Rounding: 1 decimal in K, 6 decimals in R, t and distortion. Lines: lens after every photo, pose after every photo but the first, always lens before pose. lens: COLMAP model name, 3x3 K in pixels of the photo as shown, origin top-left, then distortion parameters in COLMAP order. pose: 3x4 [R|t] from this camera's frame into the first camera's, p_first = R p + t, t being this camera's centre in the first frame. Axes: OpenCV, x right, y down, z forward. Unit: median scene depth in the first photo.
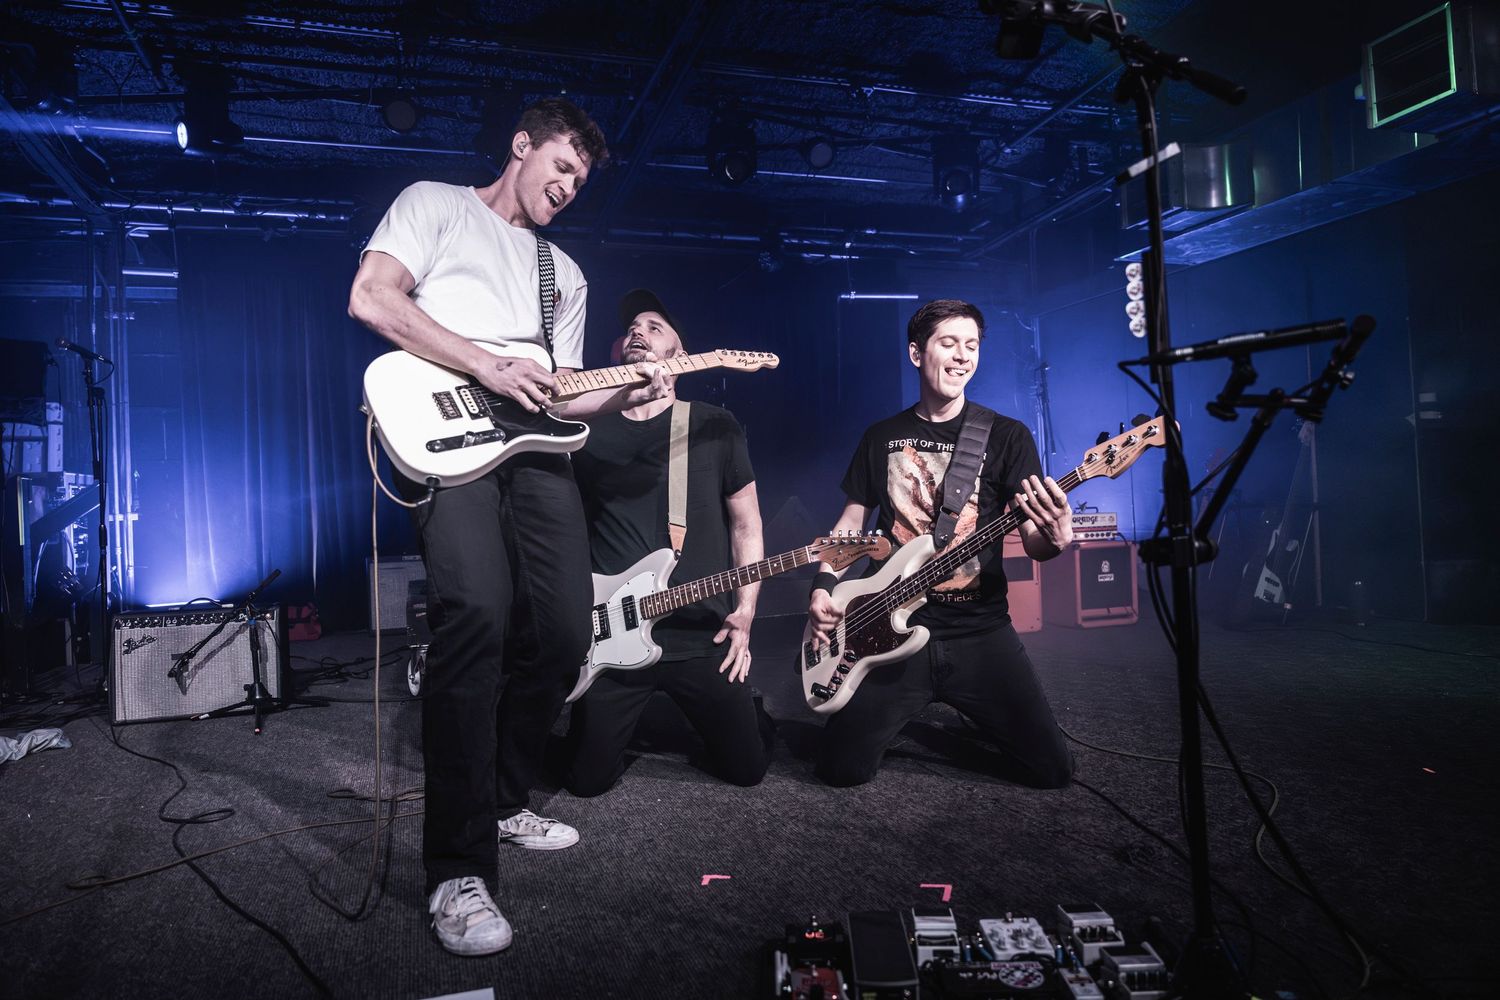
lens RADIAL K [[984.8, 0, 751.2], [0, 984.8, 498.6], [0, 0, 1]] dist [0.001486, -0.014331]
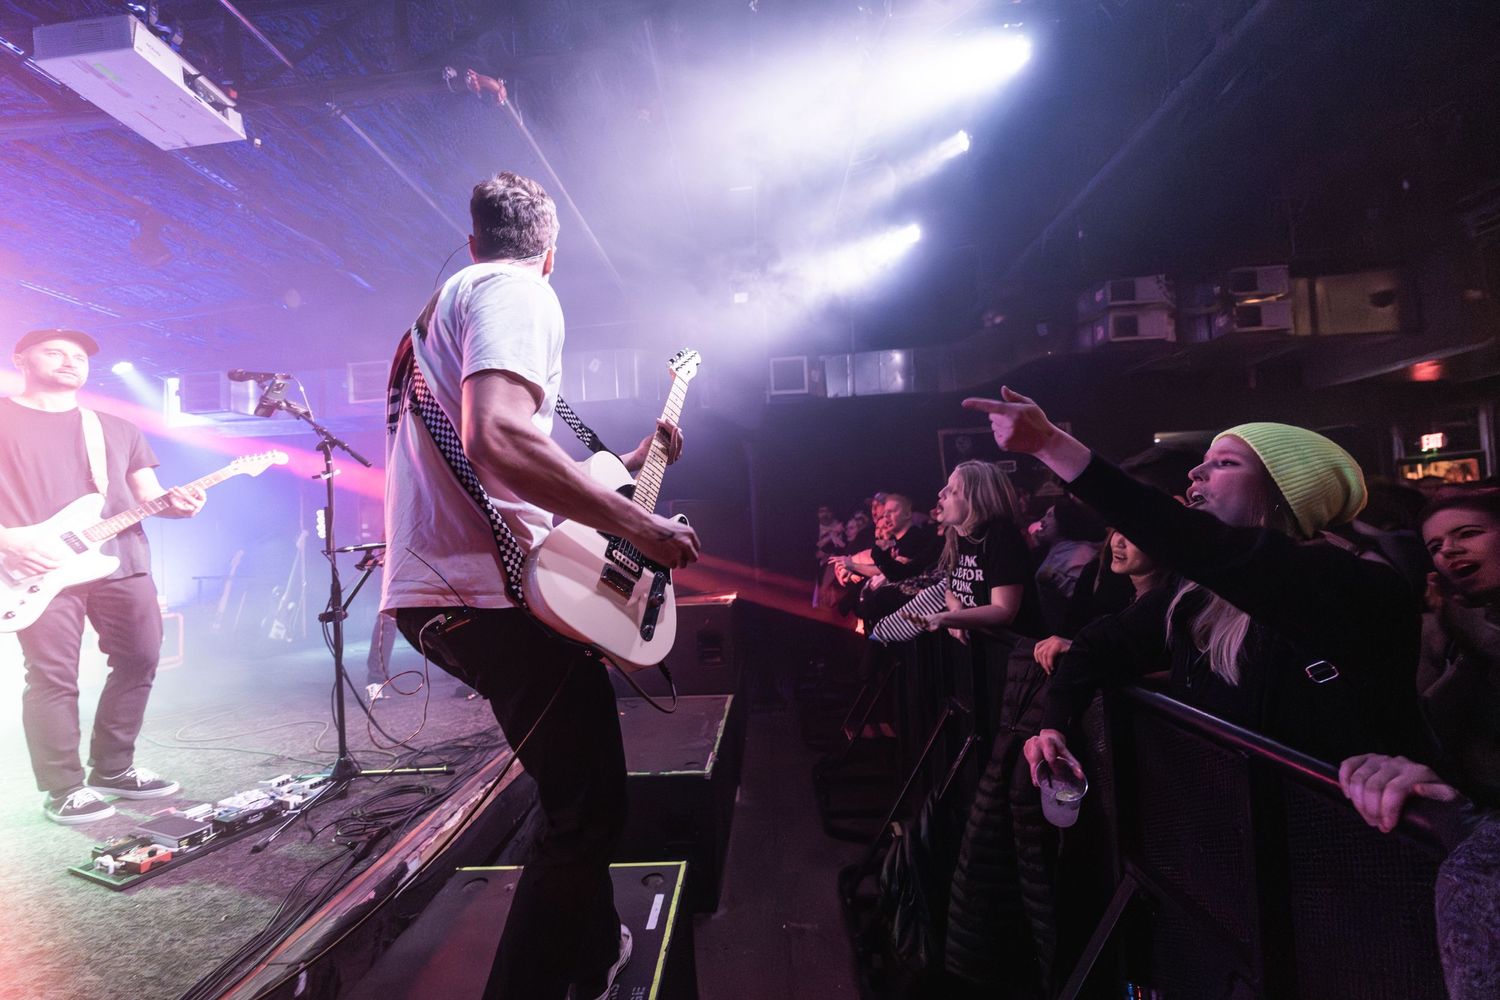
lens RADIAL K [[599.0, 0, 747.6], [0, 599.0, 501.5], [0, 0, 1]] dist [-0.003299, -0.000314]
pose [[0.350639, 0.065531, 0.934215, -0.359389], [0.035240, 0.995919, -0.083086, -0.041473], [-0.935847, 0.062055, 0.346899, -0.326453]]
